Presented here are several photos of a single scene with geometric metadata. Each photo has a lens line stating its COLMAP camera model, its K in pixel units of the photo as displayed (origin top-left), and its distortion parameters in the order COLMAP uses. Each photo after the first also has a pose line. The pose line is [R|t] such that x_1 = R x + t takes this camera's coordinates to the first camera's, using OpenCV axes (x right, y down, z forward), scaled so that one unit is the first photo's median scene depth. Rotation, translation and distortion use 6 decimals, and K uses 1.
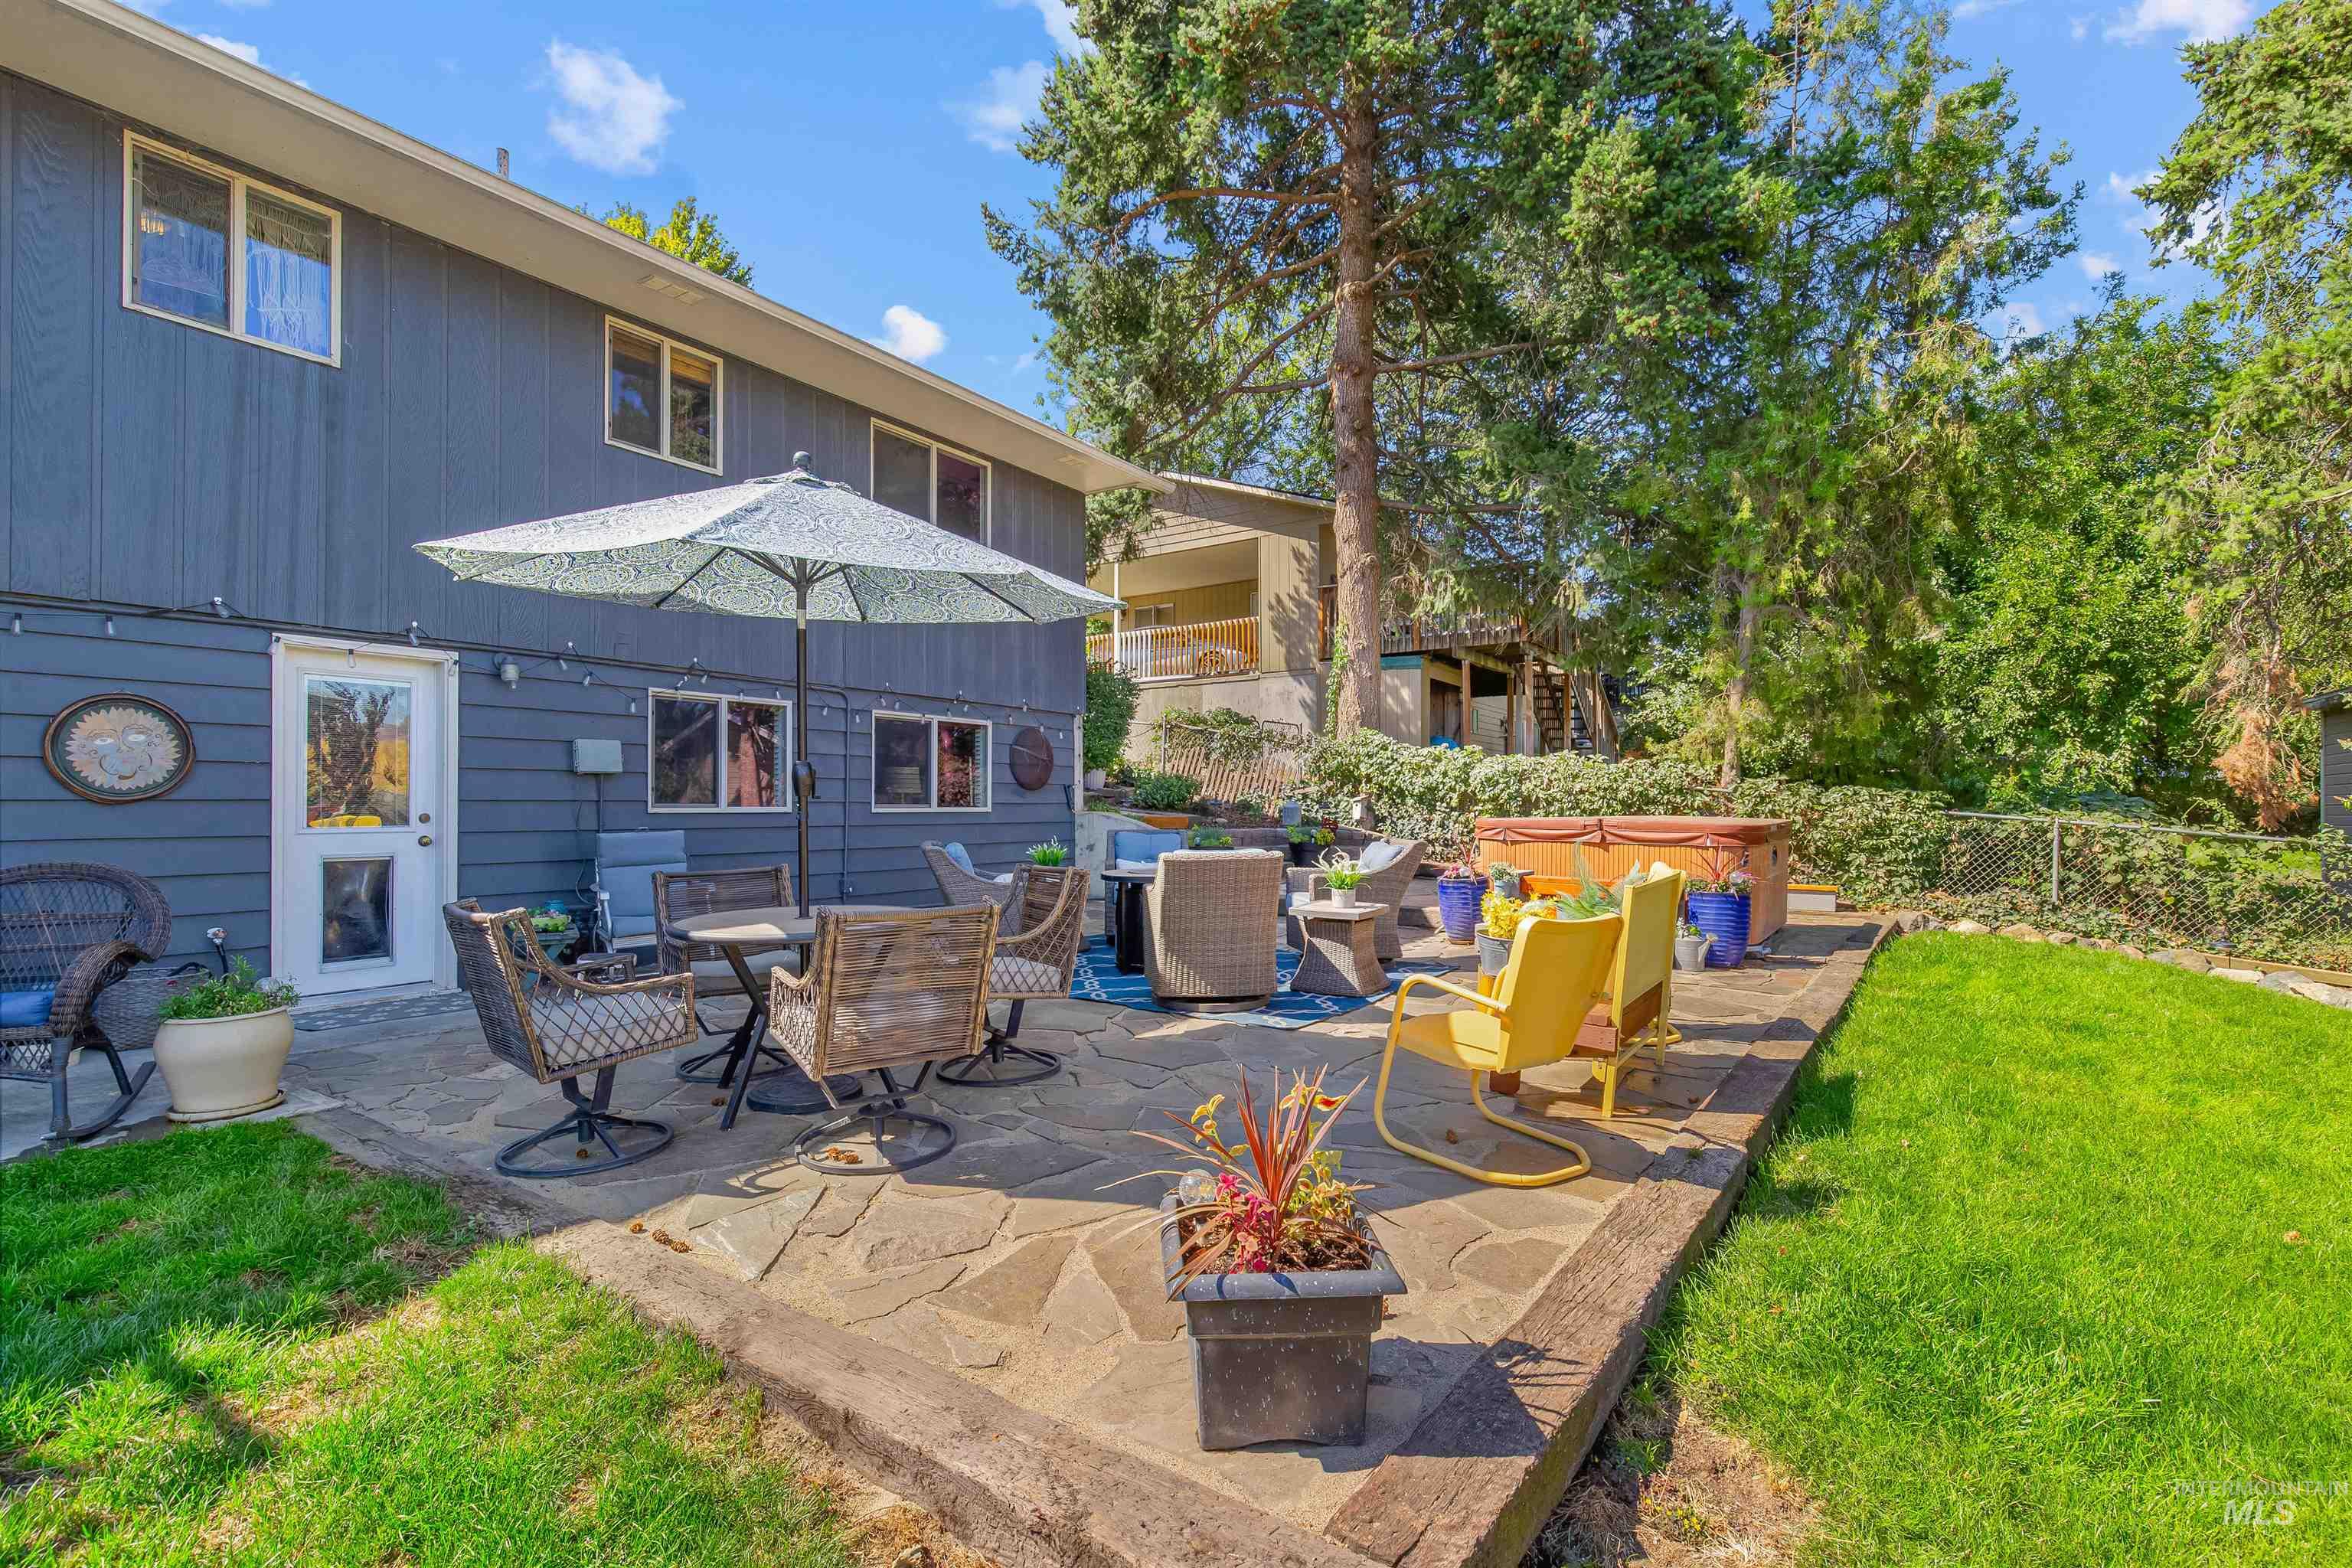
lens RADIAL K [[1069.2, 0, 1188.3], [0, 1069.2, 799.0], [0, 0, 1]] dist [-0.014955, 0.005748]
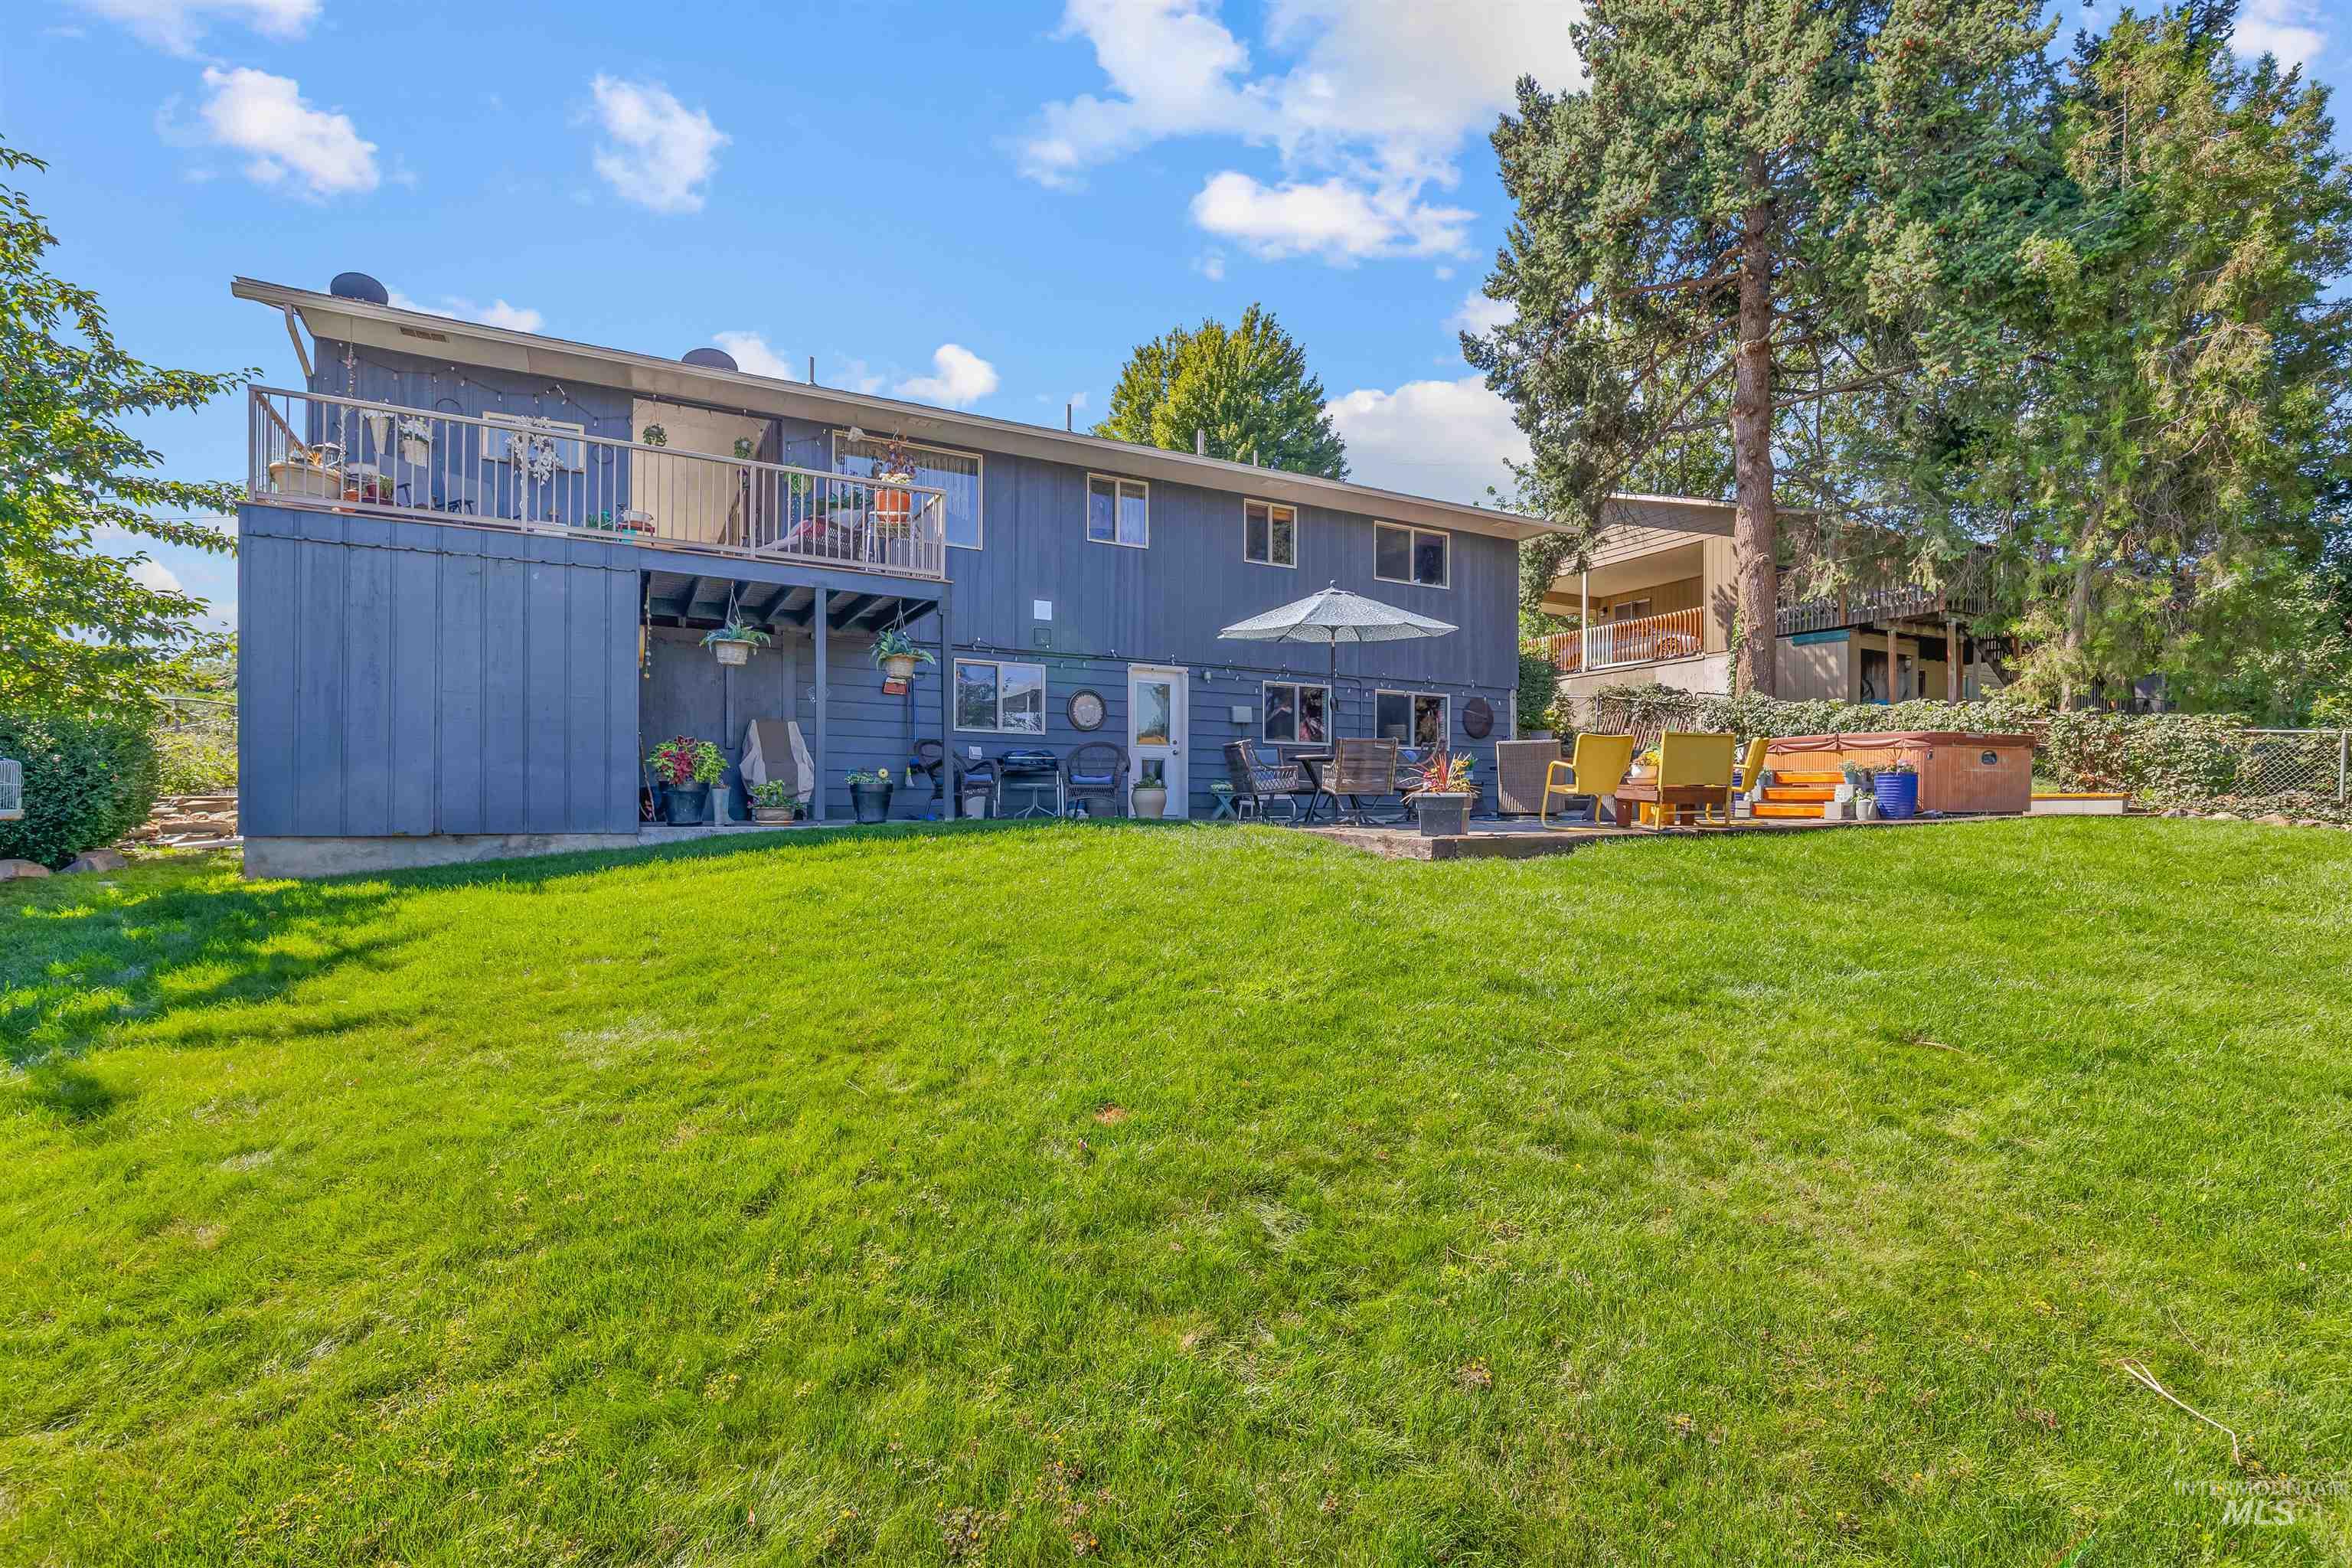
lens RADIAL K [[1007.3, 0, 1182.6], [0, 1007.3, 801.5], [0, 0, 1]] dist [0.000365, 0.000072]
pose [[0.875459, 0.003947, -0.483277, 0.177605], [-0.000706, 0.999976, 0.006889, 0.070464], [0.483292, -0.005690, 0.875441, -0.469826]]
